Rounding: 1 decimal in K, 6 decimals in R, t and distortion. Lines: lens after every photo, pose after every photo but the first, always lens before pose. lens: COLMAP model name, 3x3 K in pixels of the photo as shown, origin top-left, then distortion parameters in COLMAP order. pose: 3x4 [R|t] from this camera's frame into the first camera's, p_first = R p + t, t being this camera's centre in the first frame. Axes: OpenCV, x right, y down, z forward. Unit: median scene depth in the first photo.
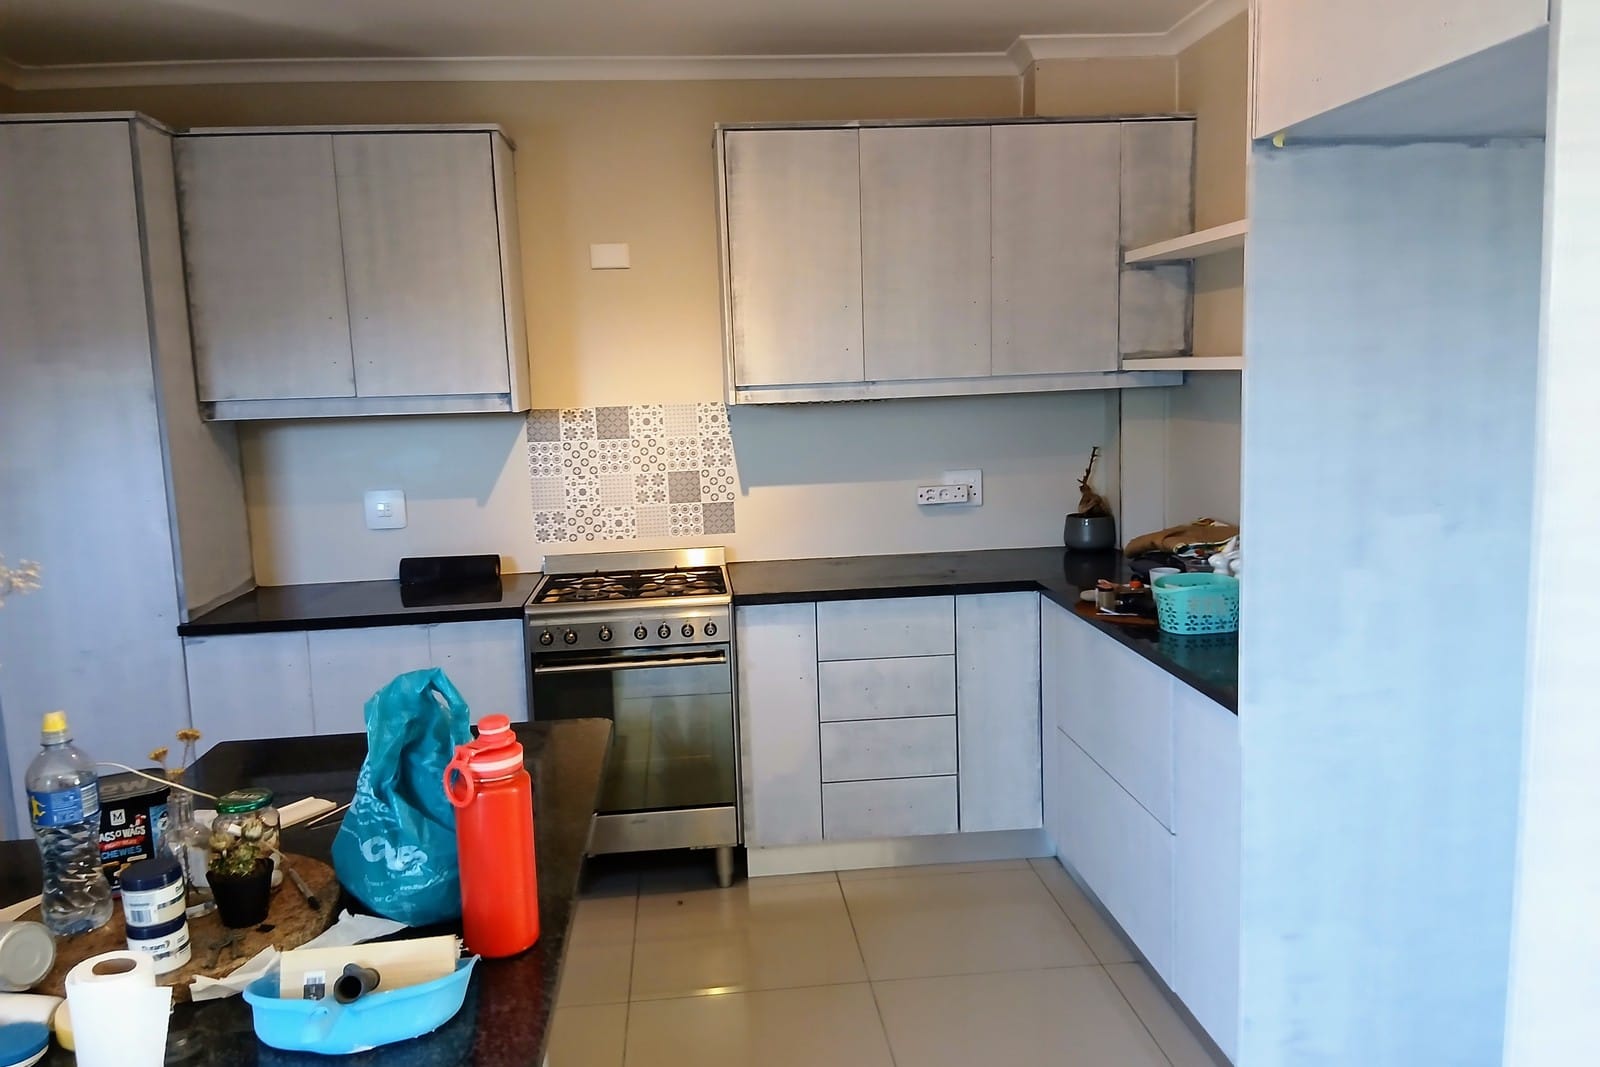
lens RADIAL K [[1226.5, 0, 809.8], [0, 1226.5, 542.8], [0, 0, 1]] dist [0.054054, -0.083109]
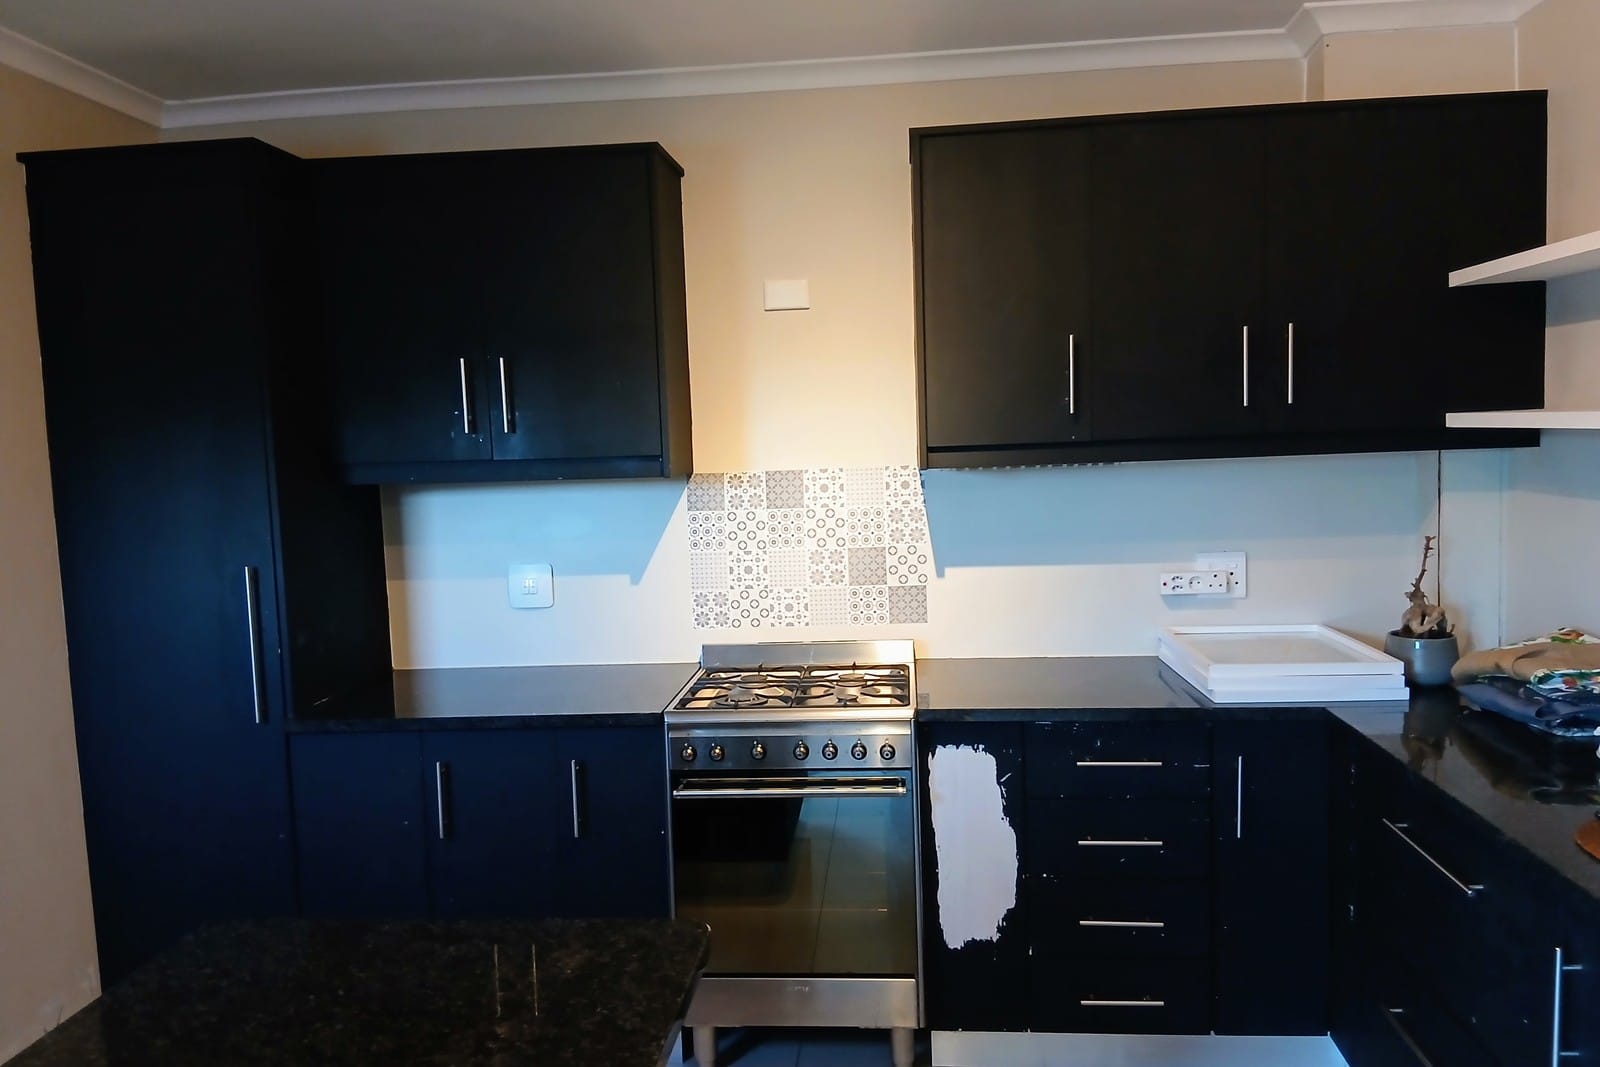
lens RADIAL K [[1226.5, 0, 788.7], [0, 1226.5, 537.9], [0, 0, 1]] dist [0.054054, -0.083109]
pose [[0.979123, 0.017461, -0.202518, 0.013946], [-0.025221, 0.999041, -0.035802, -0.033831], [0.201698, 0.040163, 0.978624, 0.174473]]
